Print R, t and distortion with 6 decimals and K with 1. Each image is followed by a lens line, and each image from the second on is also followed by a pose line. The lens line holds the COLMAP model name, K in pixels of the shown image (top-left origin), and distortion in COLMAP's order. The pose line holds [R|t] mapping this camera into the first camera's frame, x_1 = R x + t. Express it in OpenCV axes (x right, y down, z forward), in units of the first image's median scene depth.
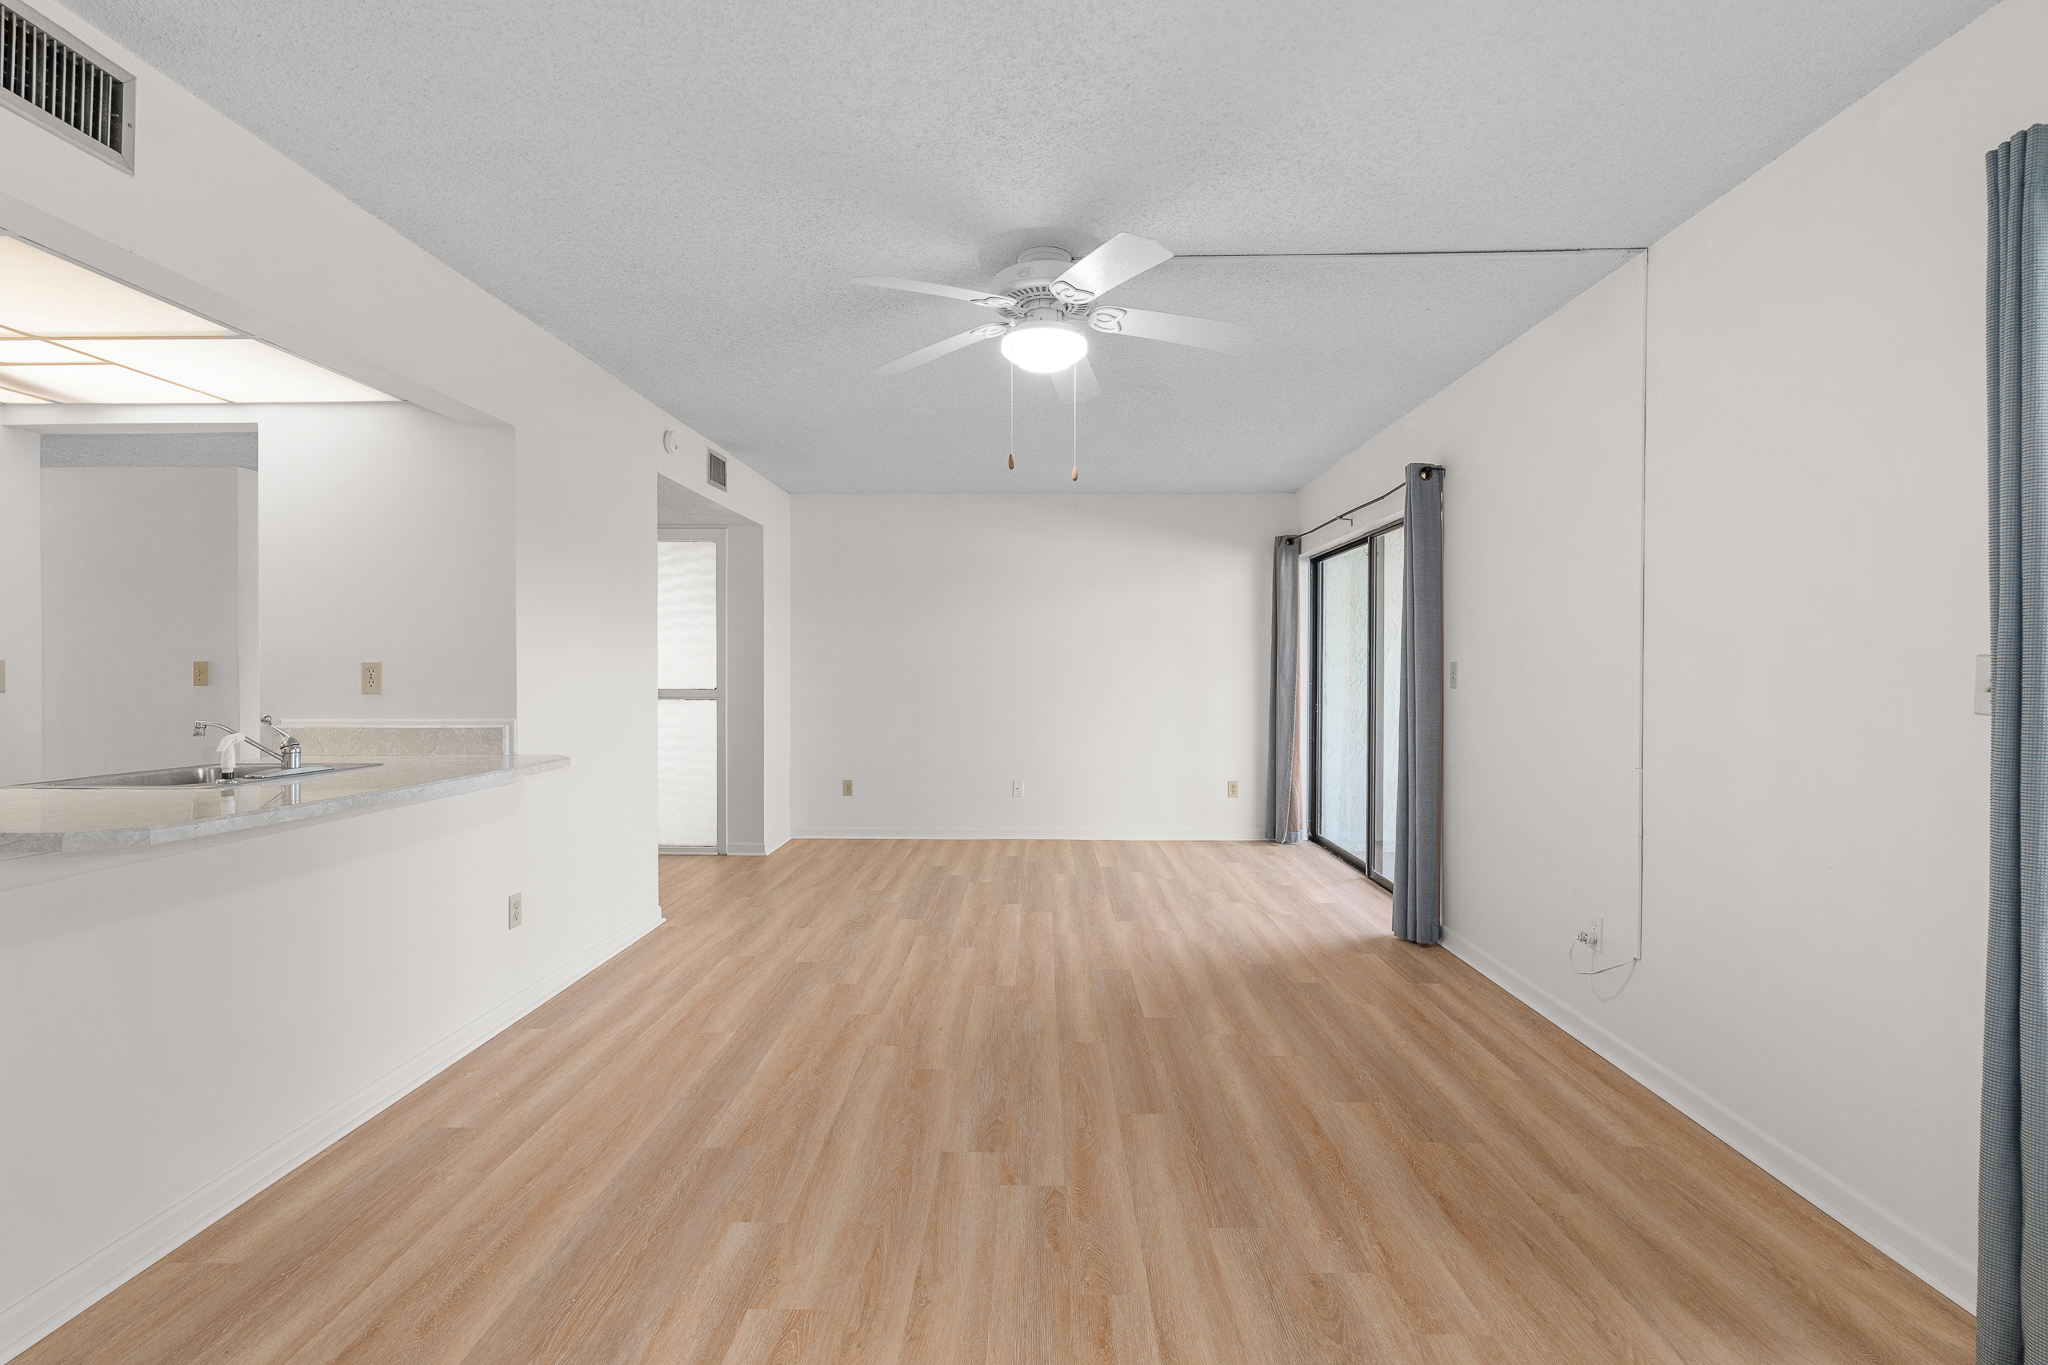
lens RADIAL K [[926.1, 0, 1021.8], [0, 926.1, 679.1], [0, 0, 1]] dist [-0.008625, 0.004312]
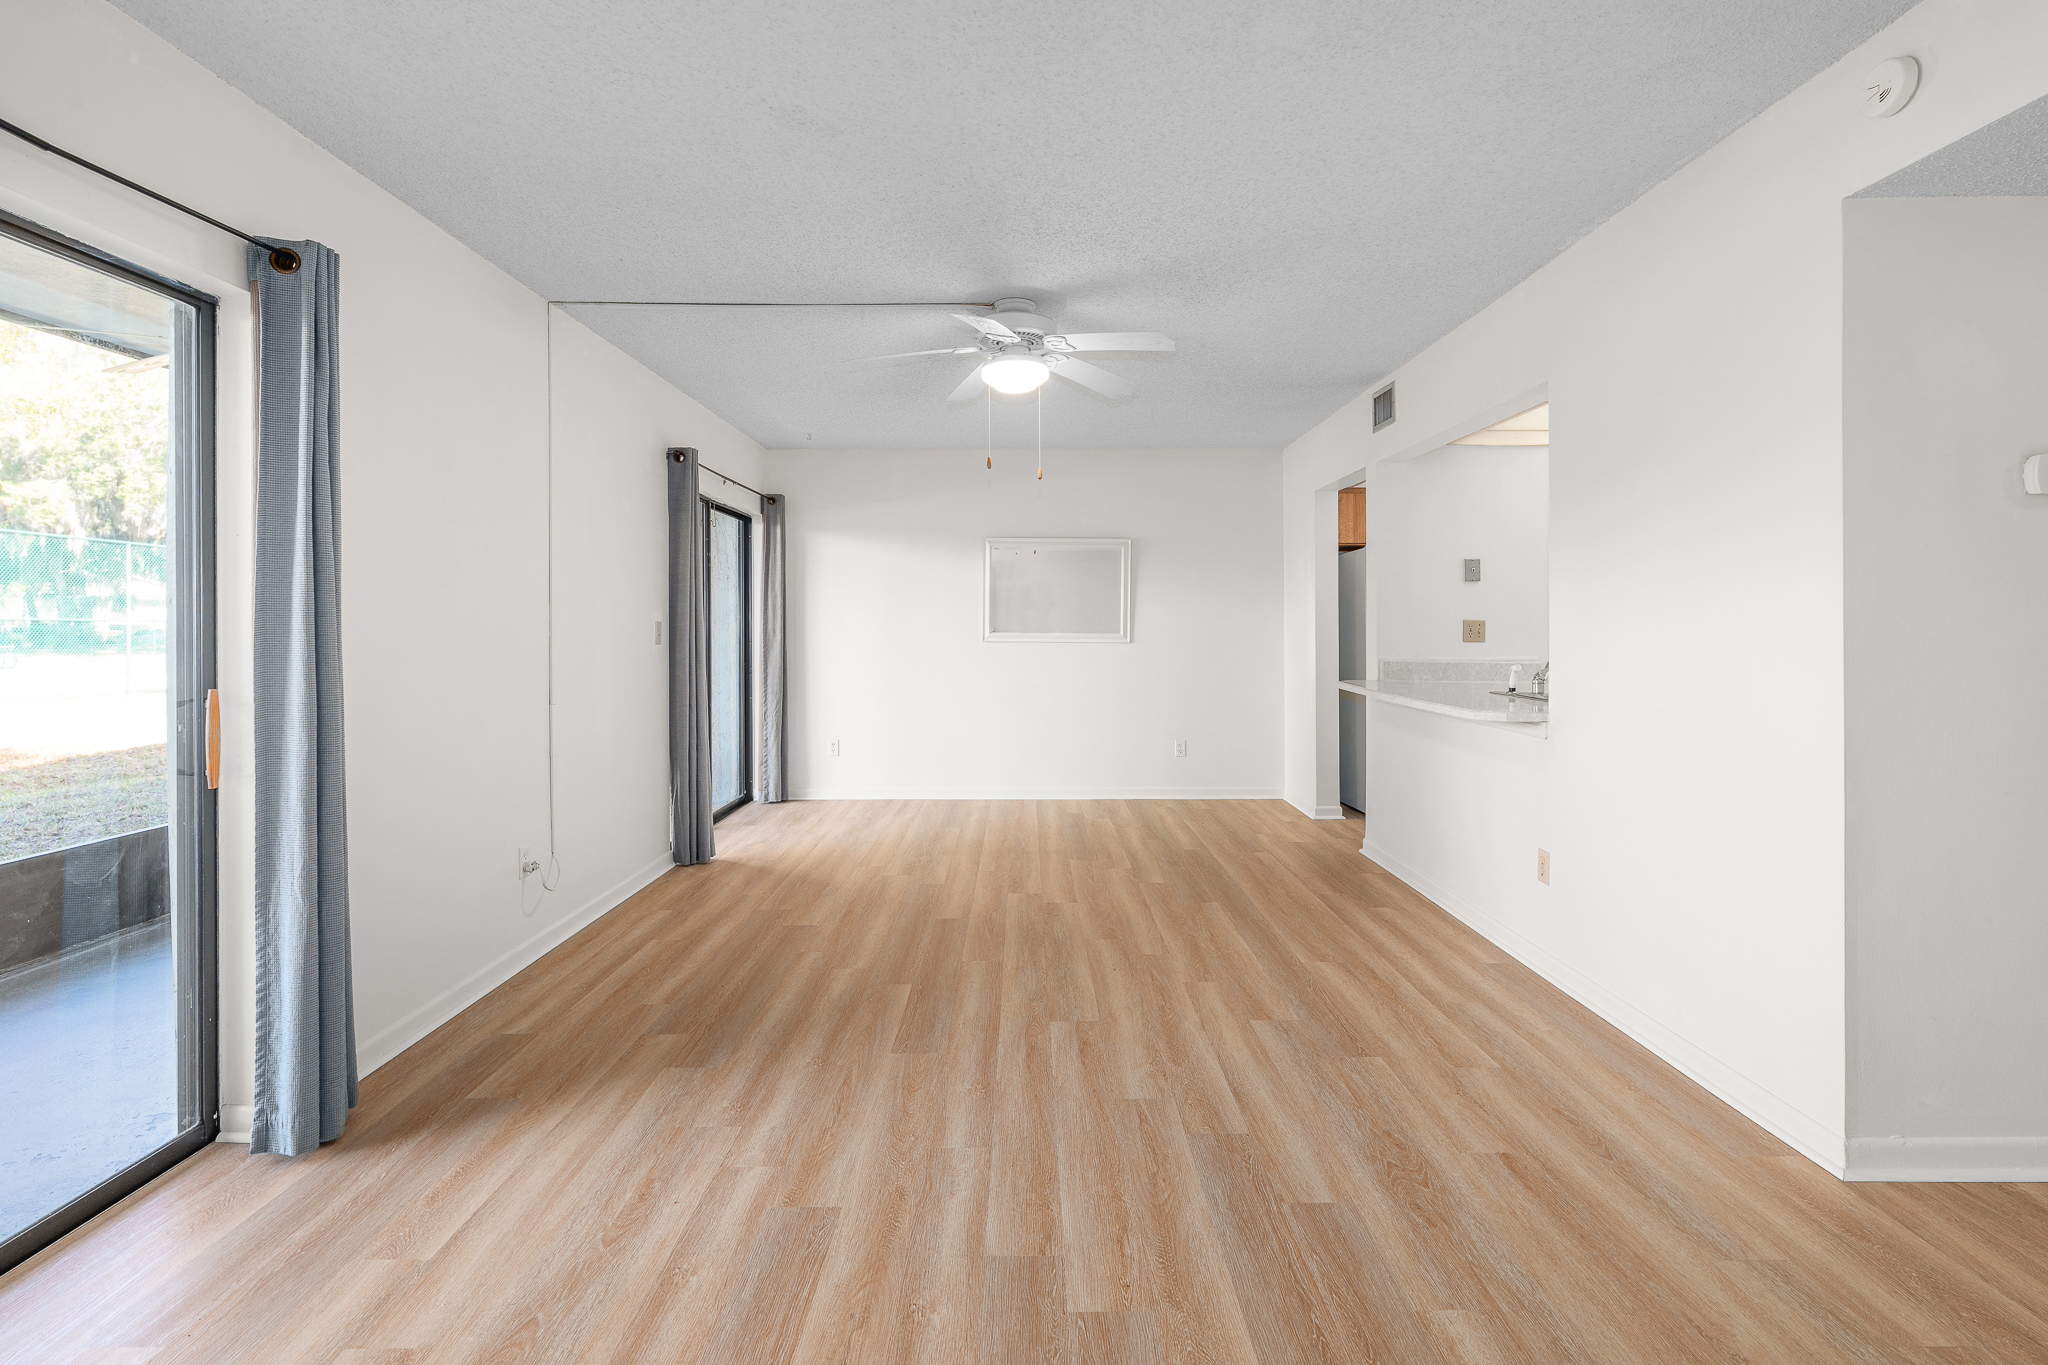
lens RADIAL K [[937.5, 0, 1029.2], [0, 937.5, 624.0], [0, 0, 1]] dist [-0.004147, 0.001158]
pose [[-0.999706, 0.002079, -0.024173, 0.032648], [0.001862, 0.999958, 0.008974, -0.021718], [0.024191, 0.008927, -0.999668, 2.004361]]
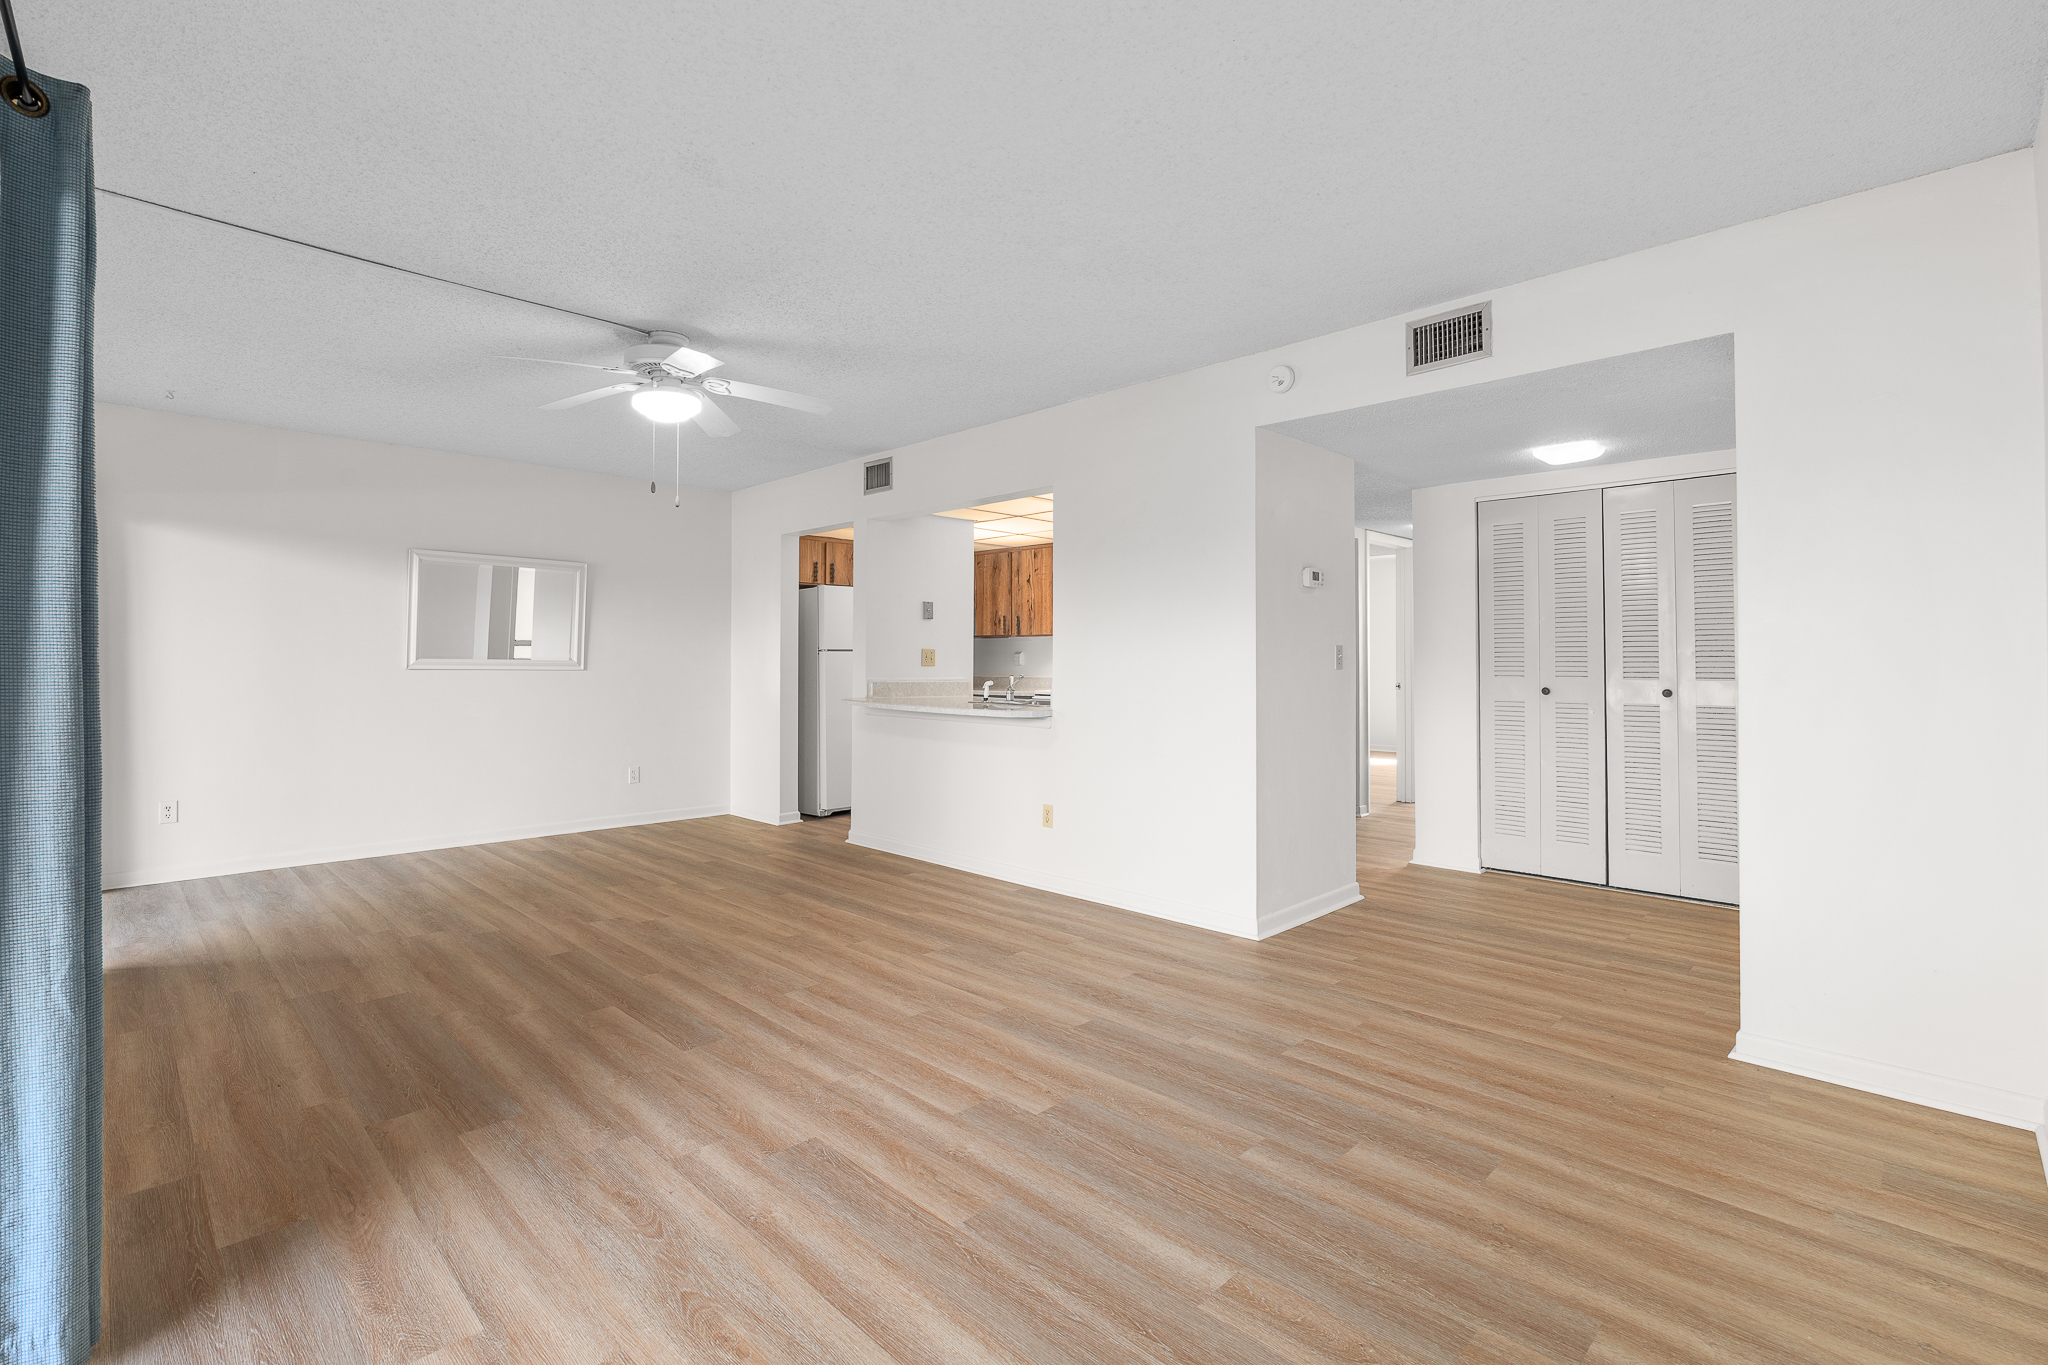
lens RADIAL K [[929.0, 0, 1024.2], [0, 929.0, 644.2], [0, 0, 1]] dist [-0.003704, 0.001119]
pose [[-0.689978, -0.015003, -0.723675, 0.548121], [-0.010146, 0.999887, -0.011056, -0.004352], [0.723760, -0.000286, -0.690052, 1.996051]]
